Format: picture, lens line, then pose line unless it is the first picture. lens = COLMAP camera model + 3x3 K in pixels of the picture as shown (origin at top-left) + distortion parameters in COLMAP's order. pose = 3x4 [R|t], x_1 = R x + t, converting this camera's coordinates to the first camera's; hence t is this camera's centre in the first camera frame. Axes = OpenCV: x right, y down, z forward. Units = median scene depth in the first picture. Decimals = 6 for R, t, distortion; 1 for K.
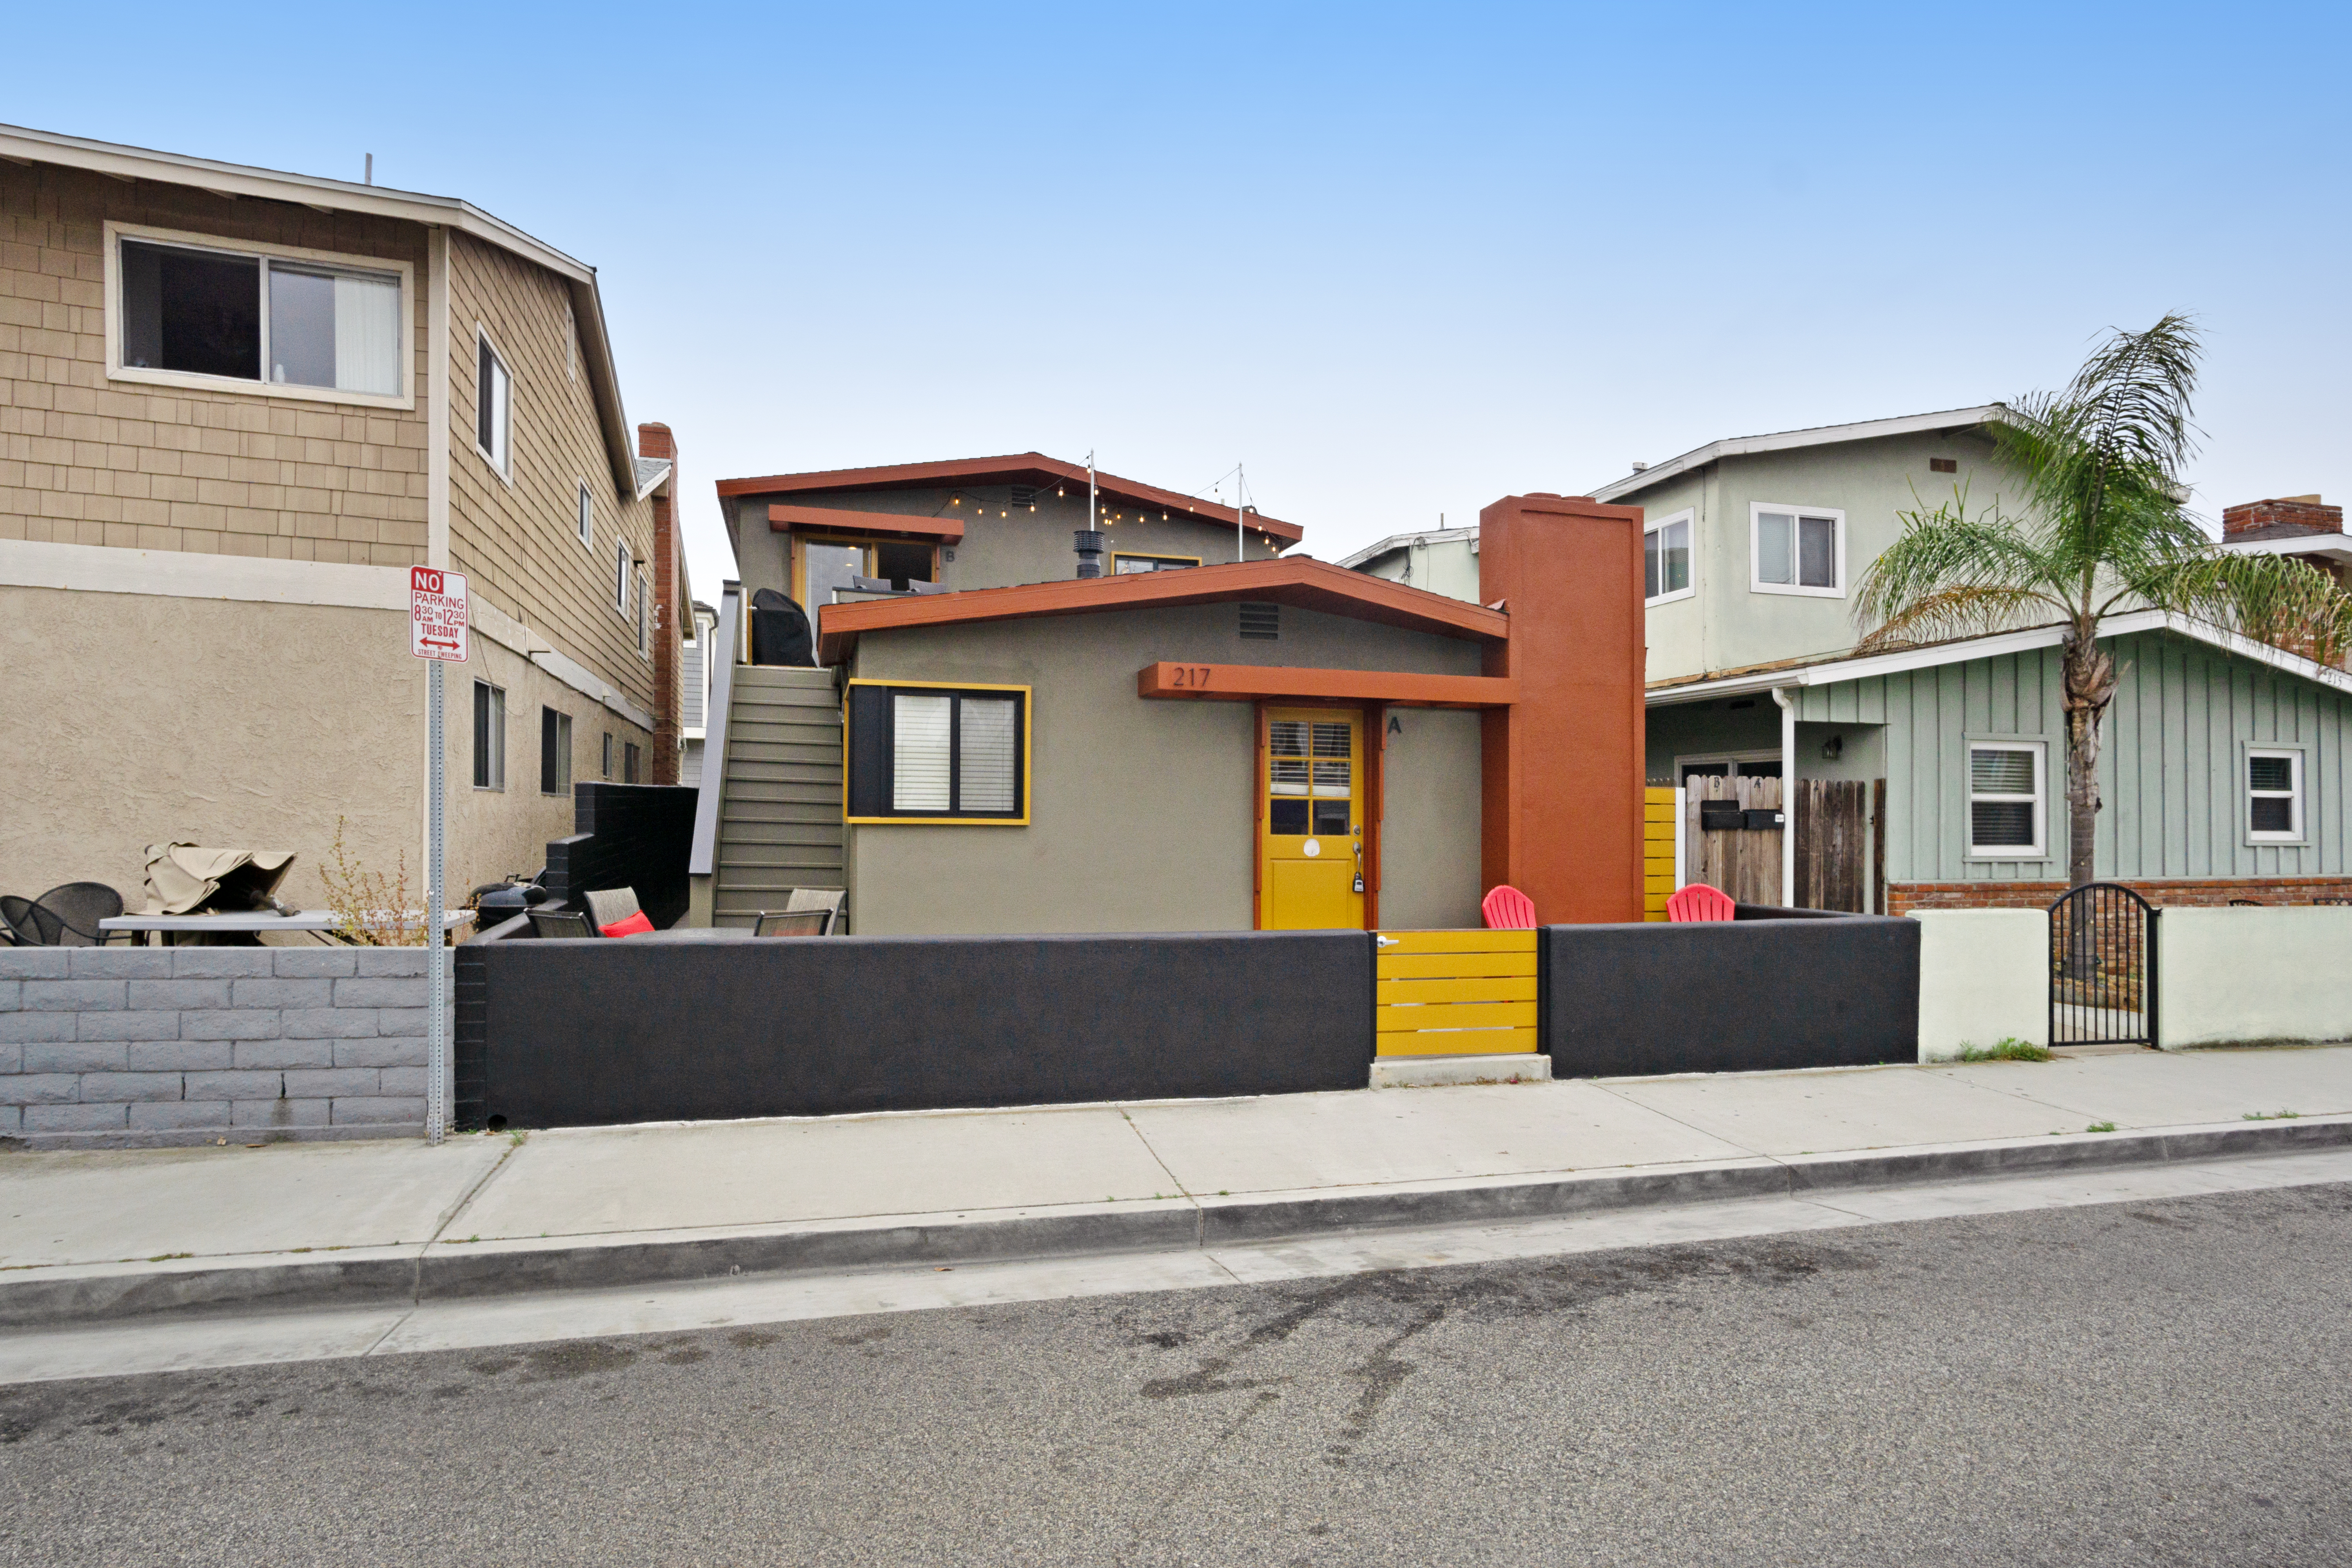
lens RADIAL K [[1325.2, 0, 1176.0], [0, 1325.2, 784.0], [0, 0, 1]] dist [-0.017980, 0.003237]
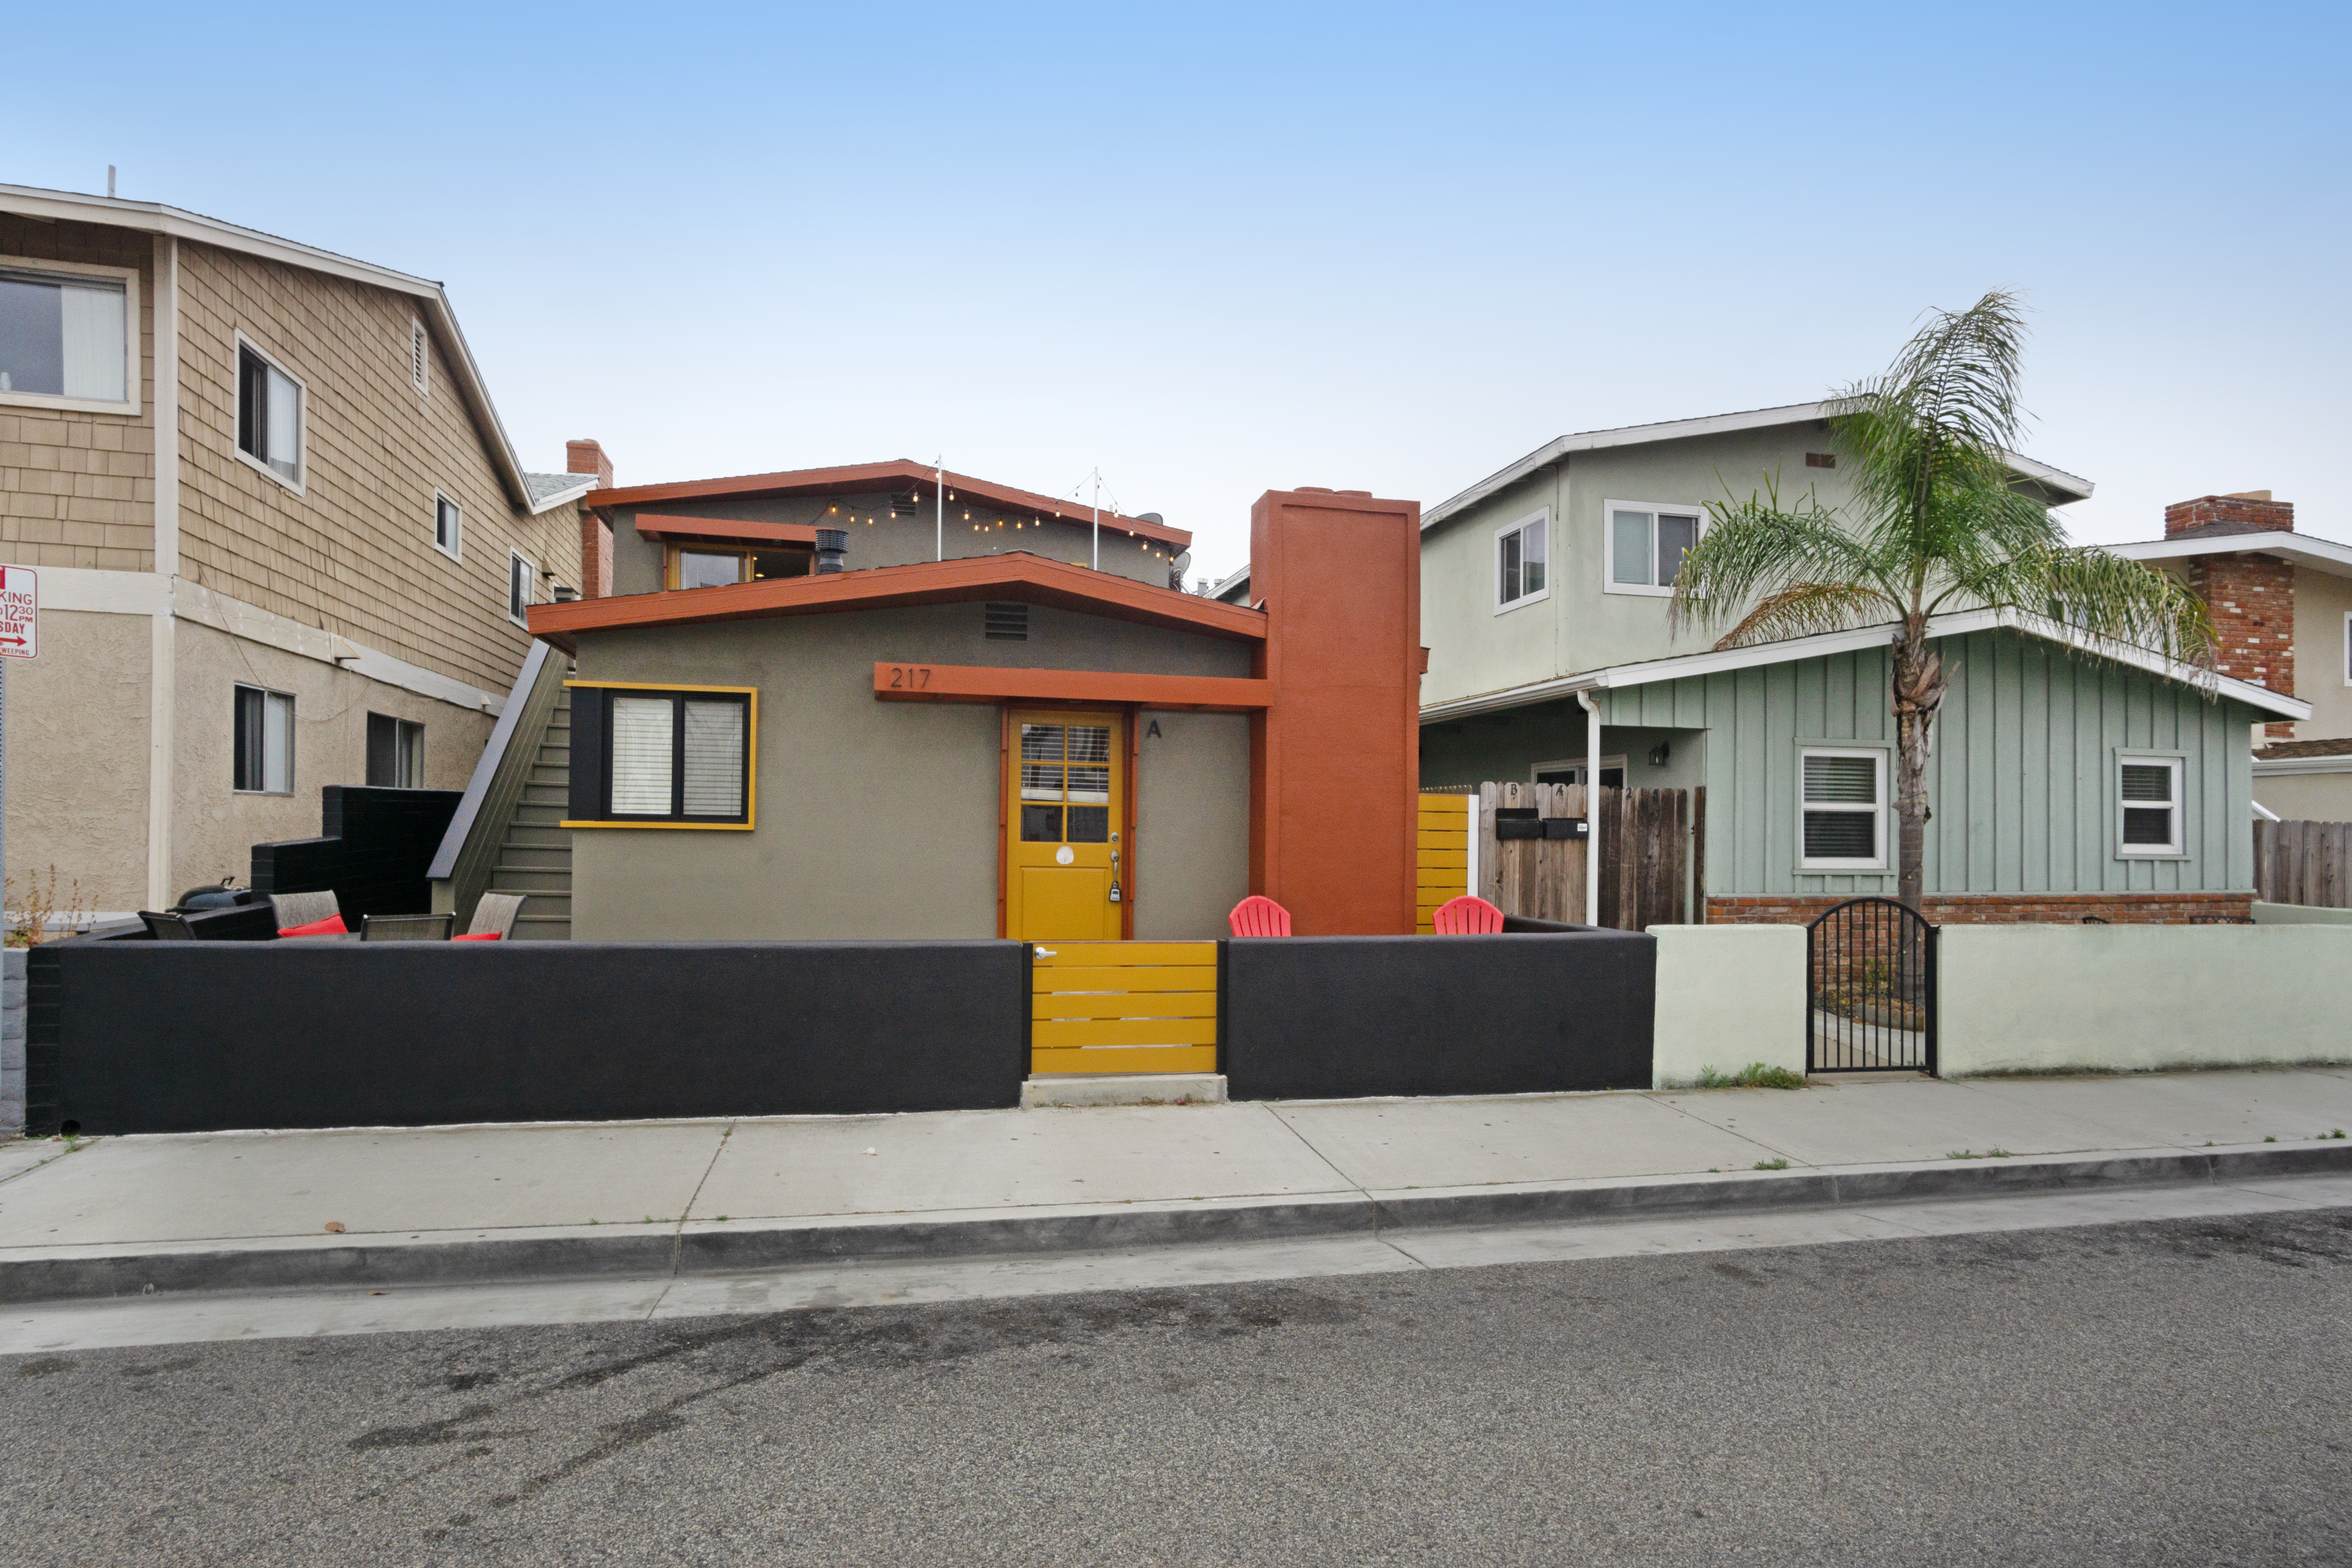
lens RADIAL K [[1306.0, 0, 1151.8], [0, 1306.0, 786.7], [0, 0, 1]] dist [-0.021712, 0.003376]
pose [[0.998571, 0.002406, -0.053389, 0.235482], [-0.002772, 0.999973, -0.006787, 0.004455], [0.053371, 0.006925, 0.998551, 0.054829]]
